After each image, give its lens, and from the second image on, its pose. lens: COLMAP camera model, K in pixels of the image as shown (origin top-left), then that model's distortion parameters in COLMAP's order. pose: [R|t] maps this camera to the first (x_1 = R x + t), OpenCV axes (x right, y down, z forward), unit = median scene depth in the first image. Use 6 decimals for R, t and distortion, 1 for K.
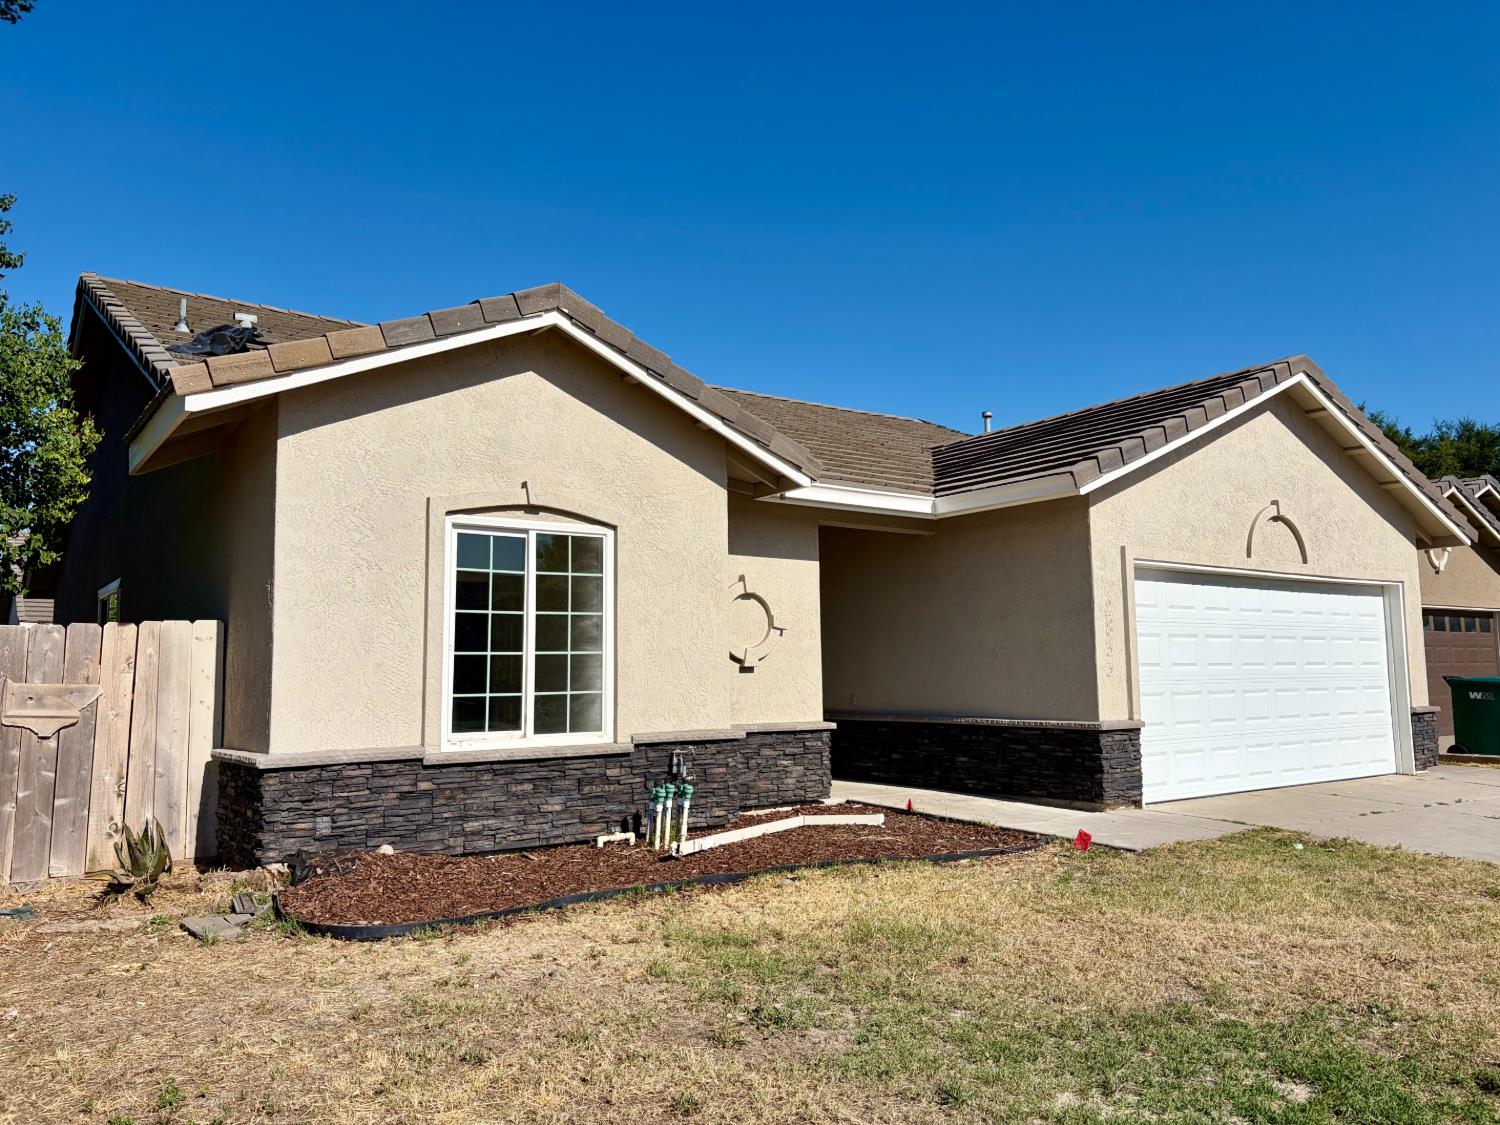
lens RADIAL K [[1102.9, 0, 750.8], [0, 1102.9, 558.1], [0, 0, 1]] dist [0.034893, -0.004255]
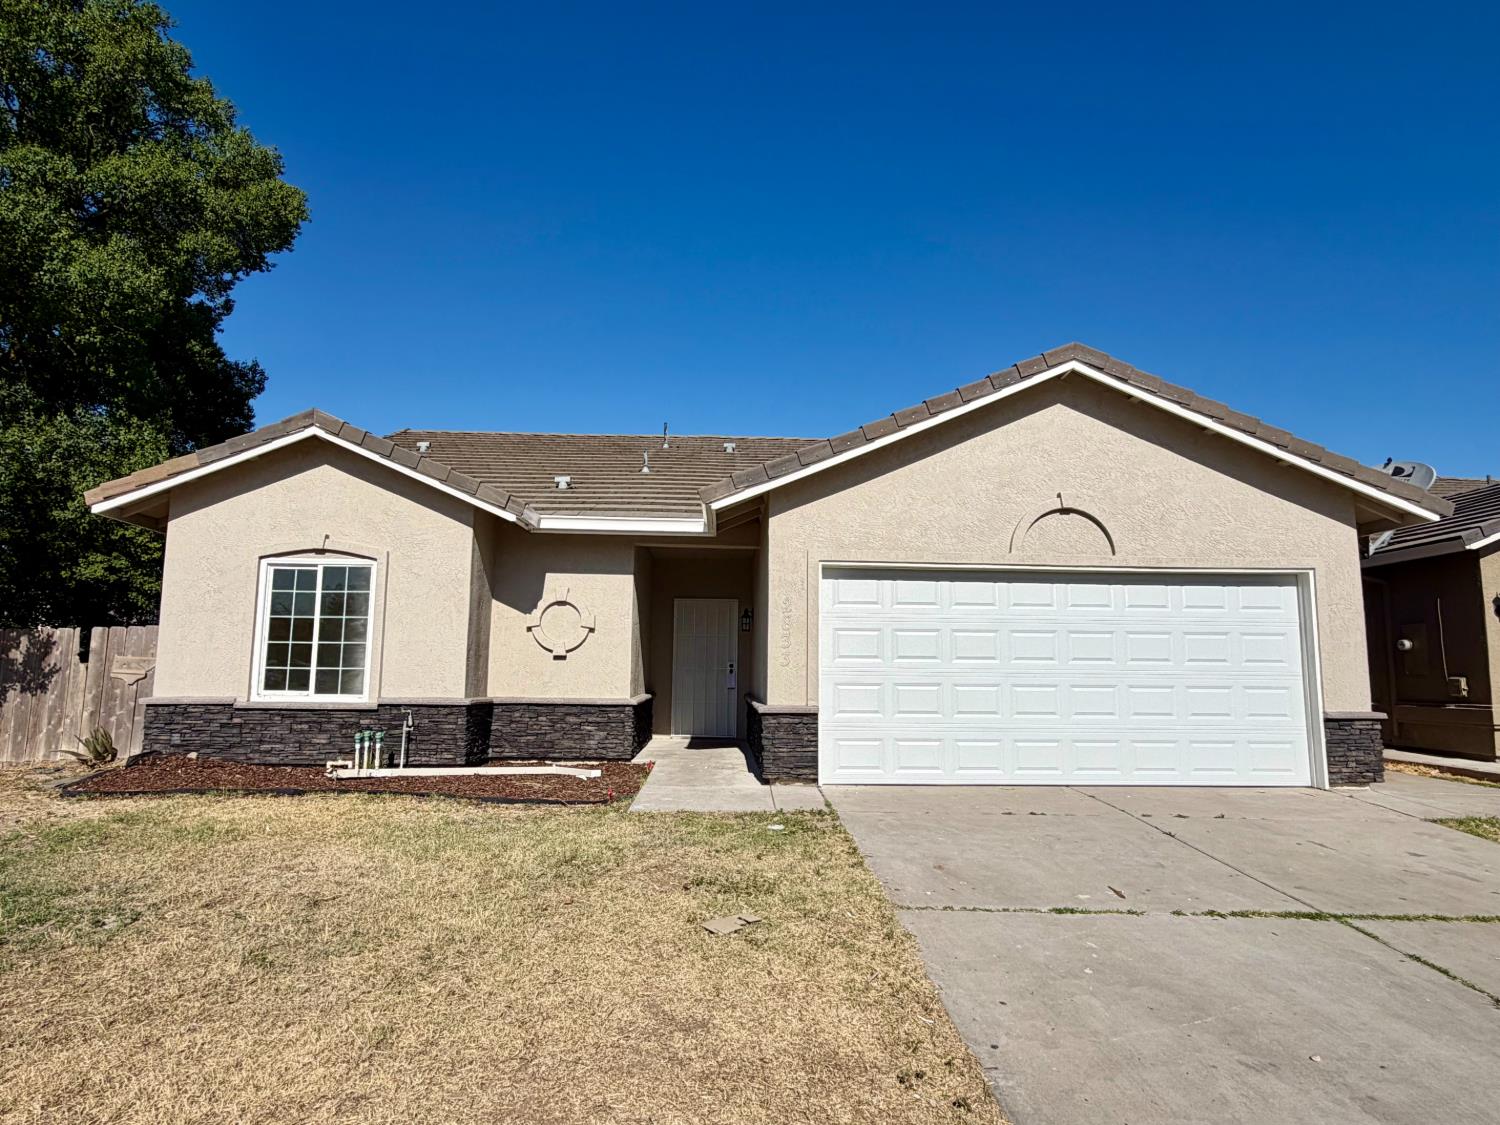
lens RADIAL K [[838.9, 0, 746.7], [0, 838.9, 568.0], [0, 0, 1]] dist [0.000657, 0.001287]
pose [[0.830303, -0.049990, -0.555066, 0.980659], [0.038748, 0.998737, -0.031986, 0.041619], [0.555964, 0.005050, 0.831191, 0.341804]]
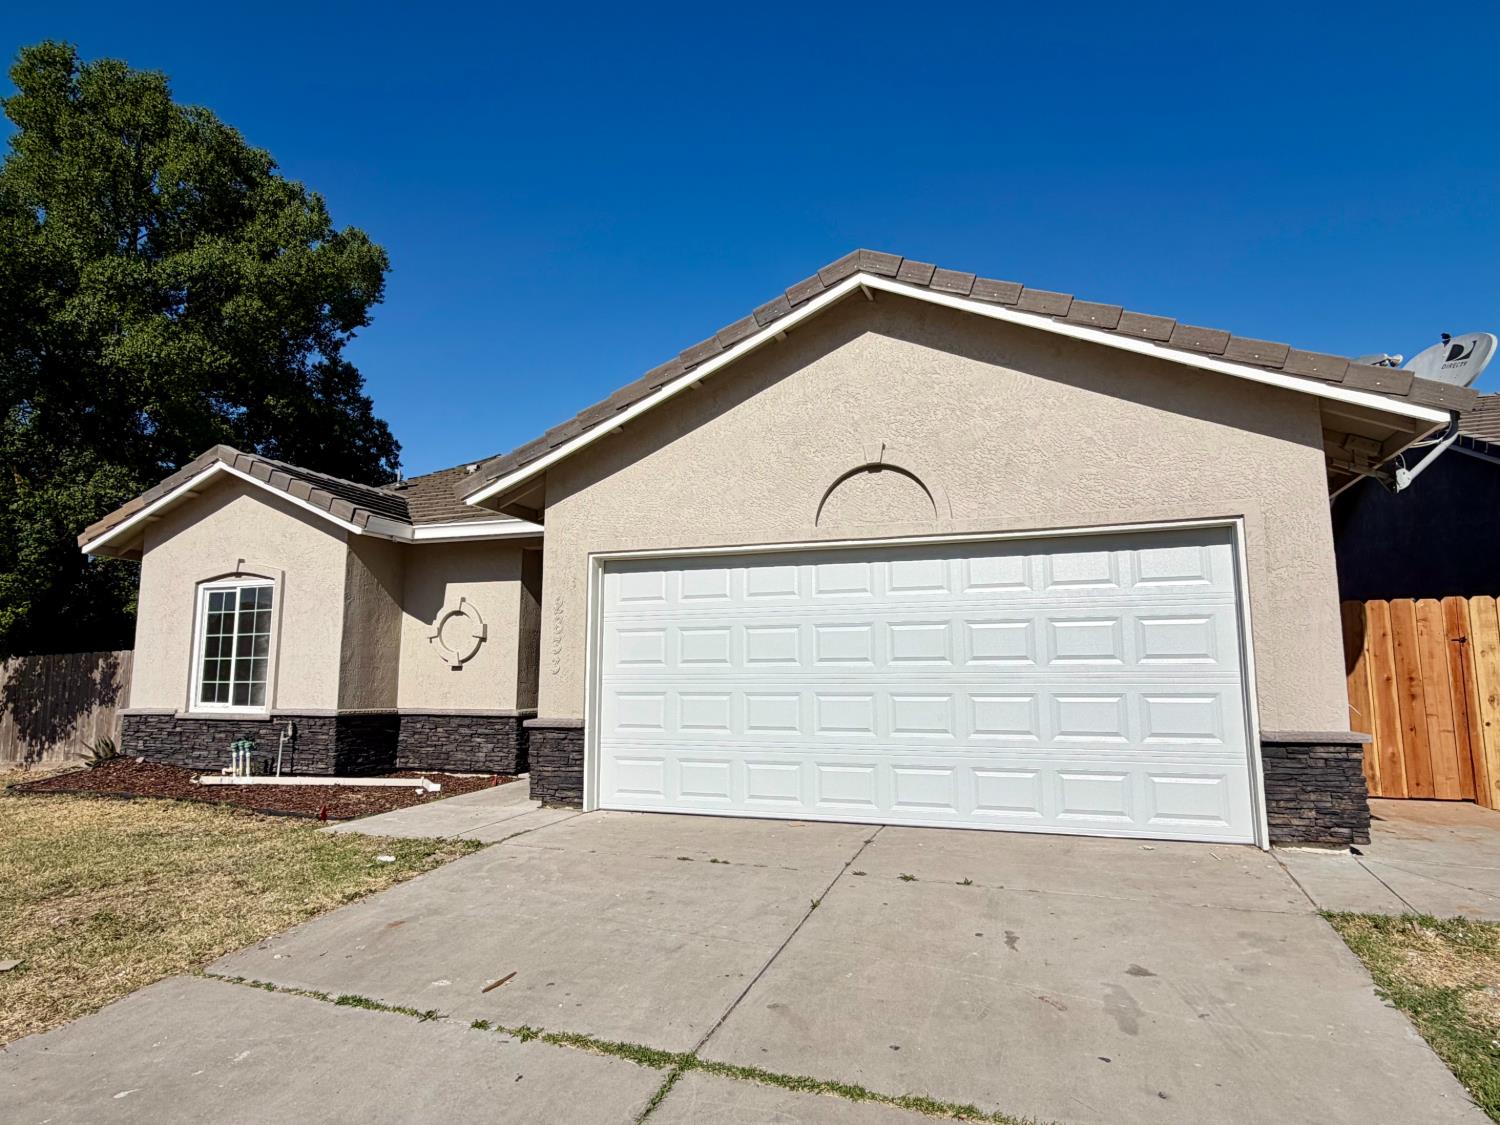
lens RADIAL K [[842.0, 0, 753.3], [0, 842.0, 564.4], [0, 0, 1]] dist [0.000869, -0.000042]
pose [[0.570735, -0.101285, -0.814864, 1.343595], [0.081470, 0.994452, -0.066545, 0.093231], [0.817083, -0.028407, 0.575820, 0.904217]]
